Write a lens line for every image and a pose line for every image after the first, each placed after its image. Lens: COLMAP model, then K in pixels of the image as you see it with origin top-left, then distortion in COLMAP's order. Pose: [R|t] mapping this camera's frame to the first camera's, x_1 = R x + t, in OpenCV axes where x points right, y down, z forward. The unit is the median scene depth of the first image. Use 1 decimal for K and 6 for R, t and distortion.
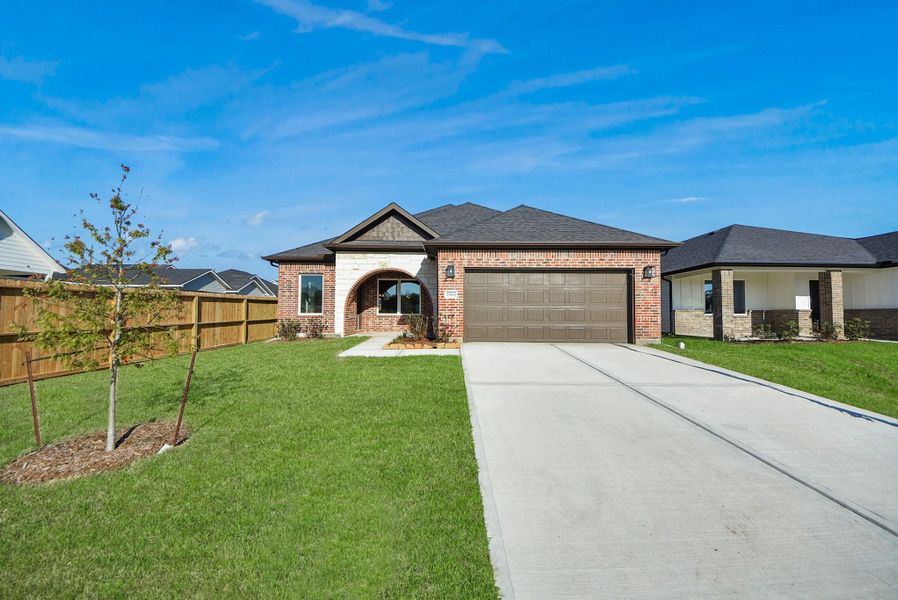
lens RADIAL K [[319.6, 0, 445.1], [0, 319.6, 305.1], [0, 0, 1]] dist [0.000308, -0.010078]
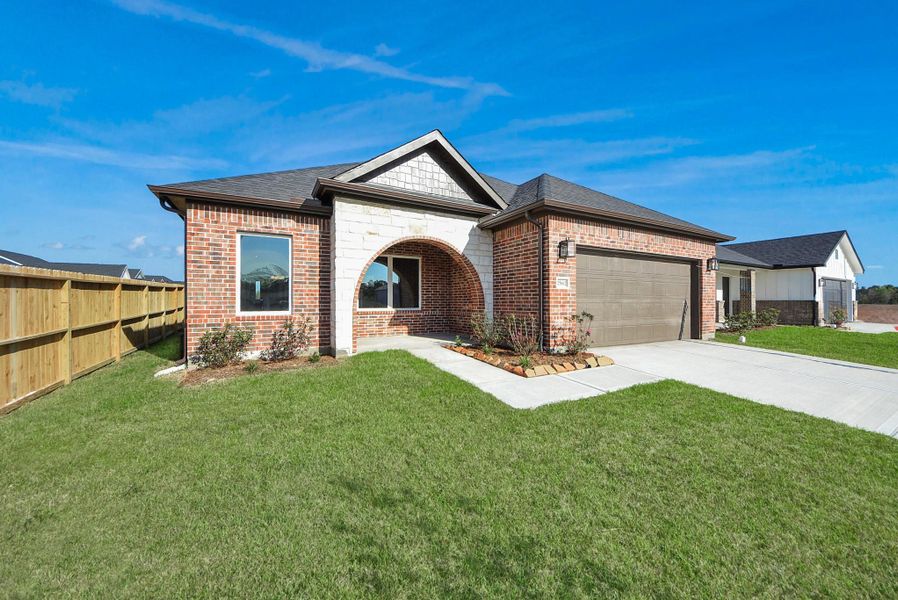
lens RADIAL K [[338.0, 0, 449.0], [0, 338.0, 300.0], [0, 0, 1]] dist [0.000356, -0.013022]
pose [[0.870242, -0.002751, 0.492616, -0.457835], [-0.010538, 0.999652, 0.024198, -0.009959], [-0.492511, -0.026249, 0.869910, 0.410000]]
